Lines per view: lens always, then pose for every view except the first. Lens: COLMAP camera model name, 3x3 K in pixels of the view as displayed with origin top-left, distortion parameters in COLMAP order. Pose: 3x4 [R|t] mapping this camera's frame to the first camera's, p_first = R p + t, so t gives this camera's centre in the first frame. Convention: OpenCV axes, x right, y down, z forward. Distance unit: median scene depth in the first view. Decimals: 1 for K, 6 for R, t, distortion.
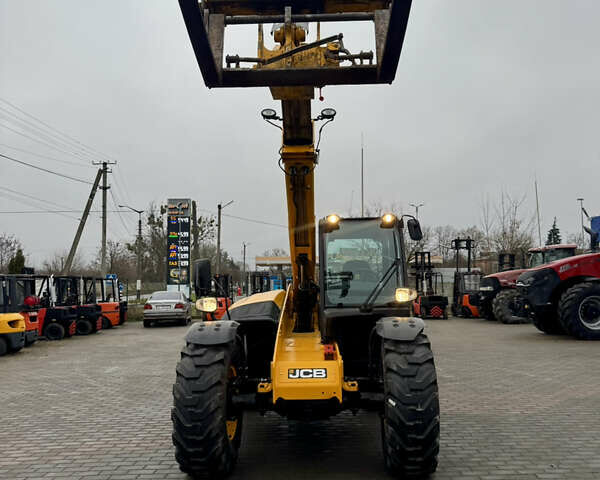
lens RADIAL K [[554.3, 0, 284.1], [0, 554.3, 240.9], [0, 0, 1]] dist [0.004127, -0.016170]
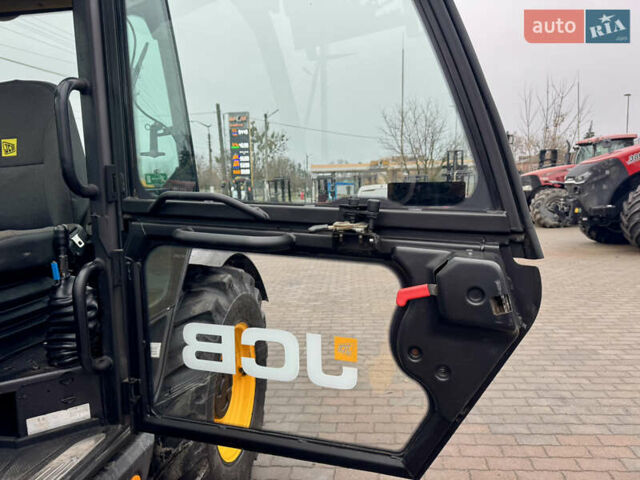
lens RADIAL K [[452.8, 0, 320.0], [0, 452.8, 240.0], [0, 0, 1]] dist [0.084600, -0.108415]
pose [[0.997703, -0.012429, -0.066589, 0.090809], [0.024746, 0.981955, 0.187488, 0.022274], [0.063058, -0.188705, 0.980007, 0.252312]]
